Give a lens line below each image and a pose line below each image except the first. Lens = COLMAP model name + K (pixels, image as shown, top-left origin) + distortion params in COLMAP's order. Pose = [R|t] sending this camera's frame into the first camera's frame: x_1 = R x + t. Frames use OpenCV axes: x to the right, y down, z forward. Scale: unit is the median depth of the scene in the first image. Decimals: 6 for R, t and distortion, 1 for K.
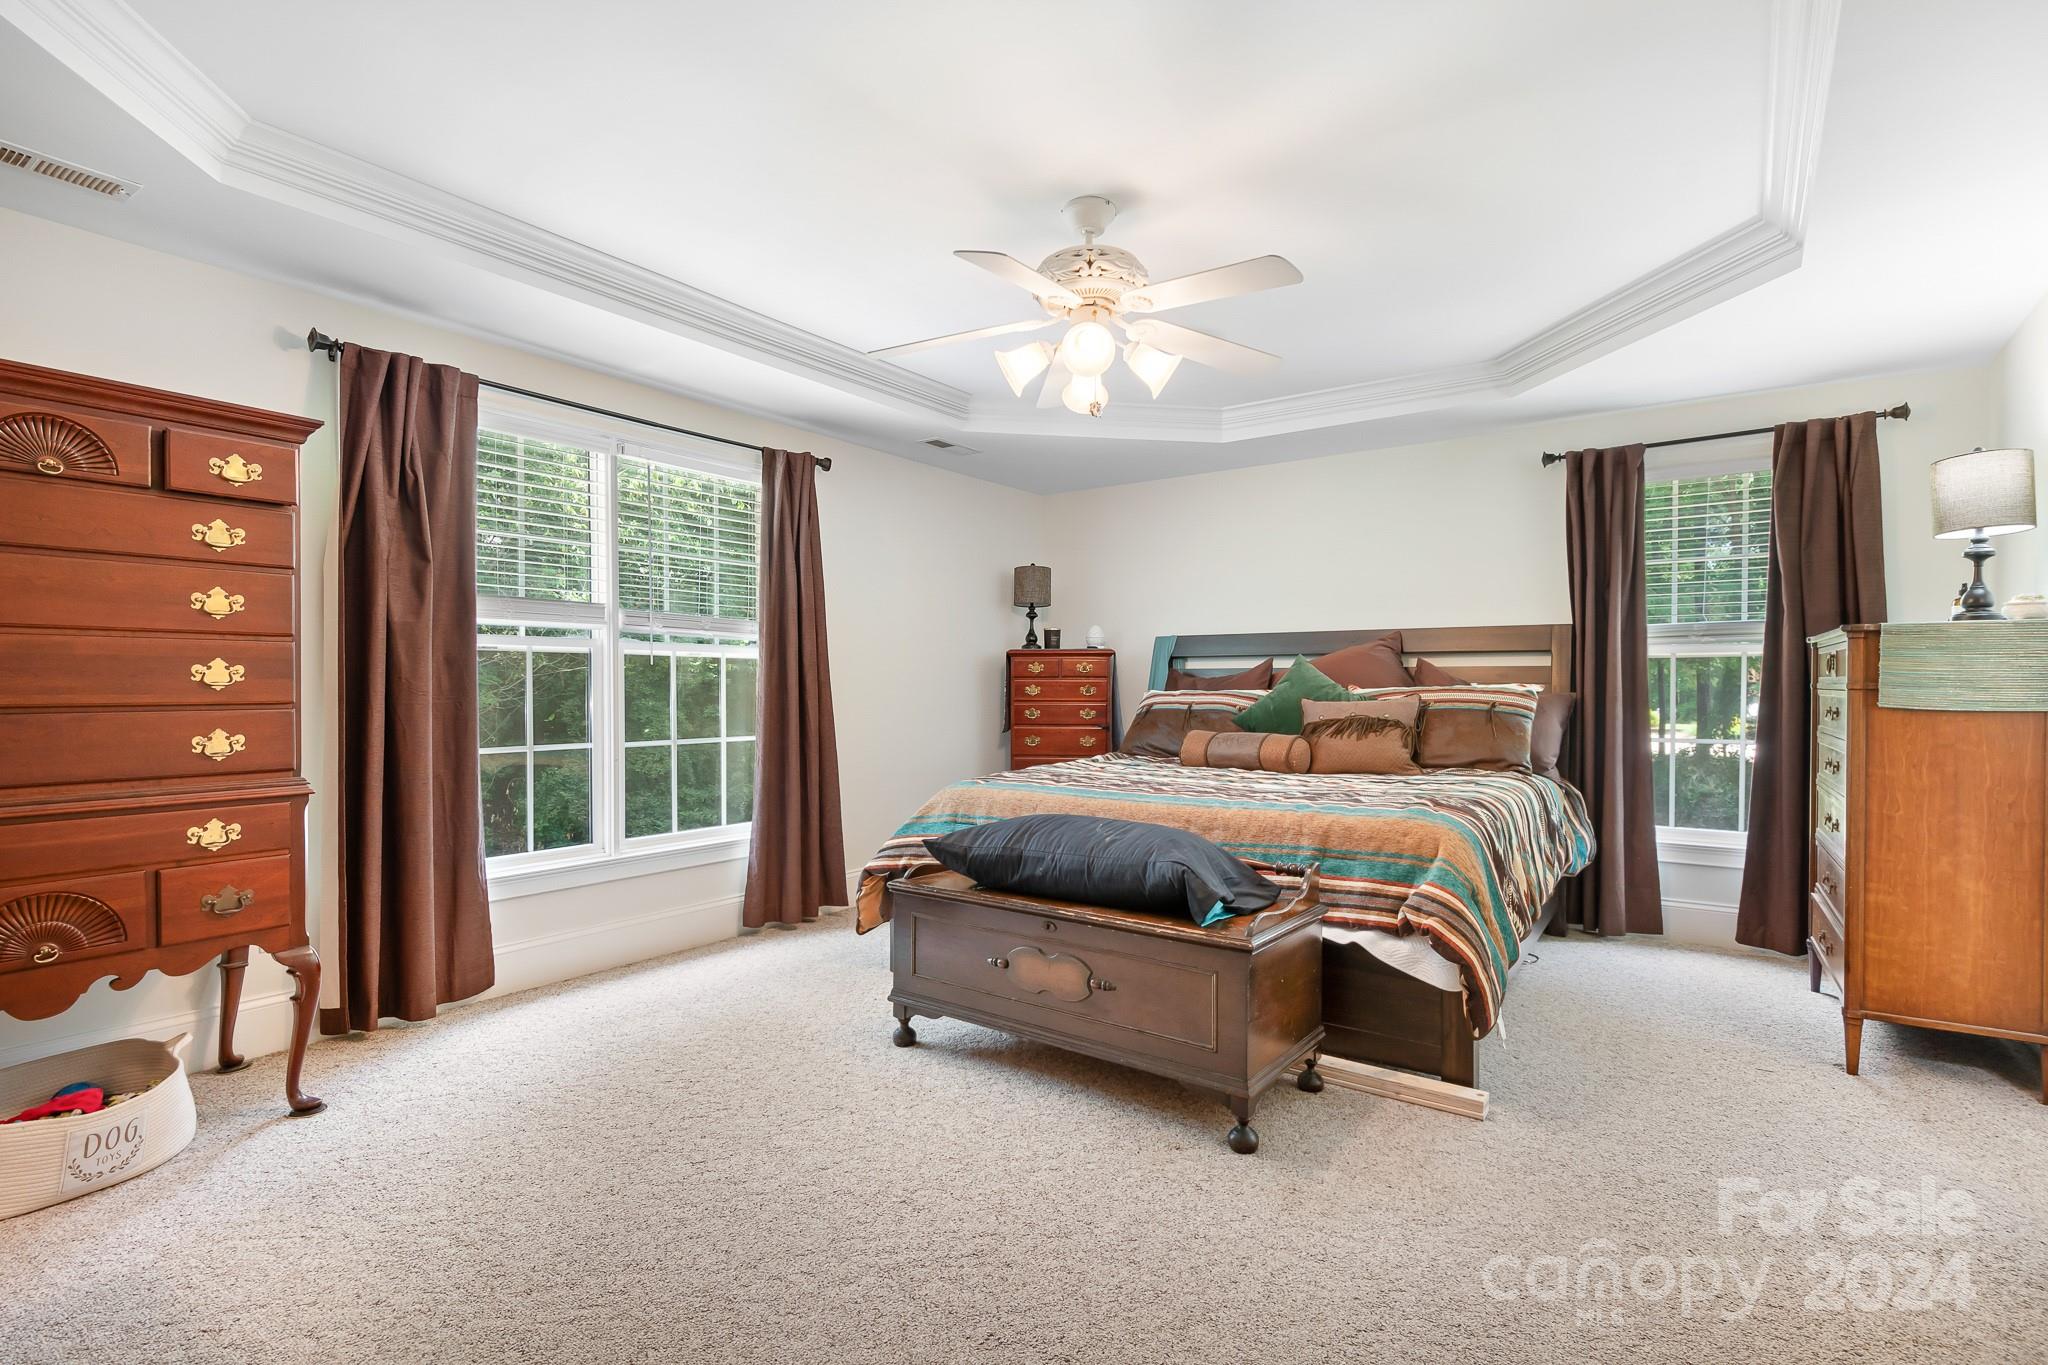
lens RADIAL K [[977.1, 0, 1029.8], [0, 977.1, 689.0], [0, 0, 1]] dist [-0.003074, -0.000647]
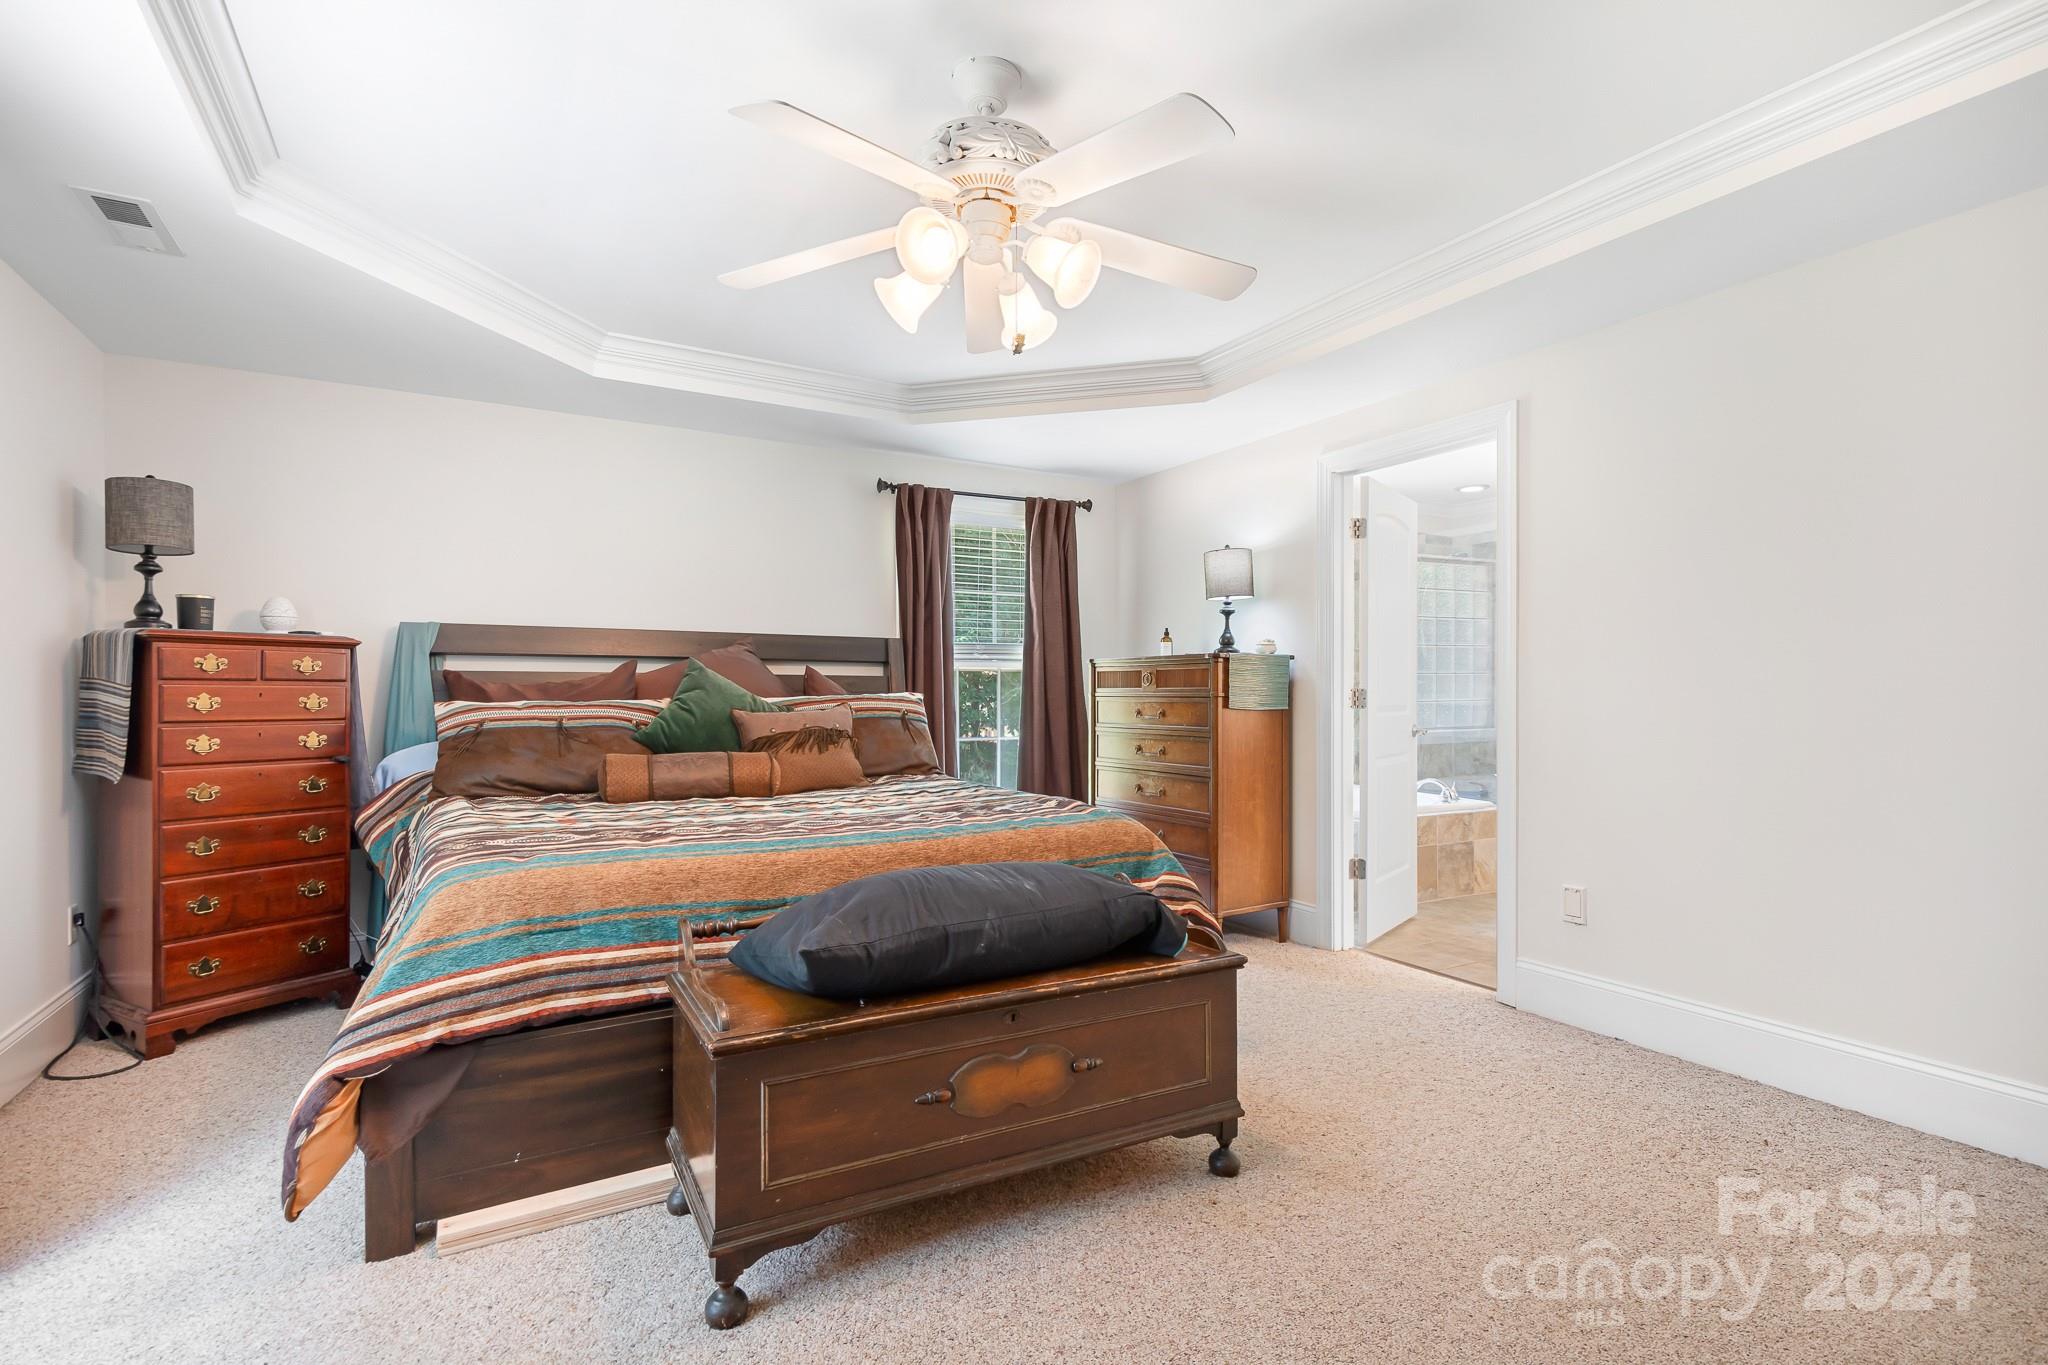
lens RADIAL K [[977.1, 0, 1029.8], [0, 977.1, 689.0], [0, 0, 1]] dist [-0.003074, -0.000647]
pose [[0.405739, 0.004858, 0.913976, -0.418149], [0.003700, 0.999969, -0.006958, -0.001238], [-0.913982, 0.006205, 0.405708, 0.436898]]
